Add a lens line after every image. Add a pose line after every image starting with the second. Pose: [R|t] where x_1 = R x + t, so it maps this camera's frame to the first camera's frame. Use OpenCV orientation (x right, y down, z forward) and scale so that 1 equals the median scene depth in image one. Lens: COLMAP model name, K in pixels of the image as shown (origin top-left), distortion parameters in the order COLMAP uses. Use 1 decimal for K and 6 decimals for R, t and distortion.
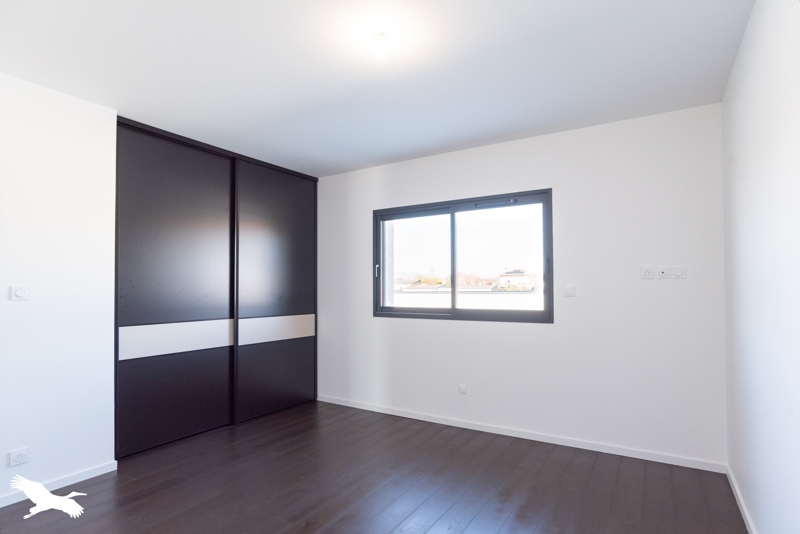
lens RADIAL K [[412.1, 0, 395.0], [0, 412.1, 283.4], [0, 0, 1]] dist [-0.000304, 0.000727]
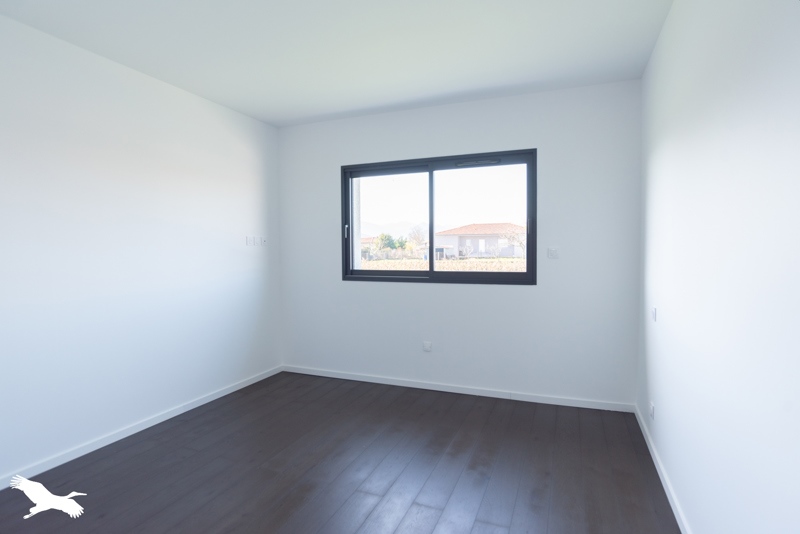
lens RADIAL K [[412.1, 0, 400.8], [0, 412.1, 266.7], [0, 0, 1]] dist [-0.000304, 0.000727]
pose [[0.983817, -0.008742, 0.178966, -0.091690], [-0.000395, 0.998701, 0.050957, 0.001430], [-0.179178, -0.050203, 0.982535, 0.055286]]
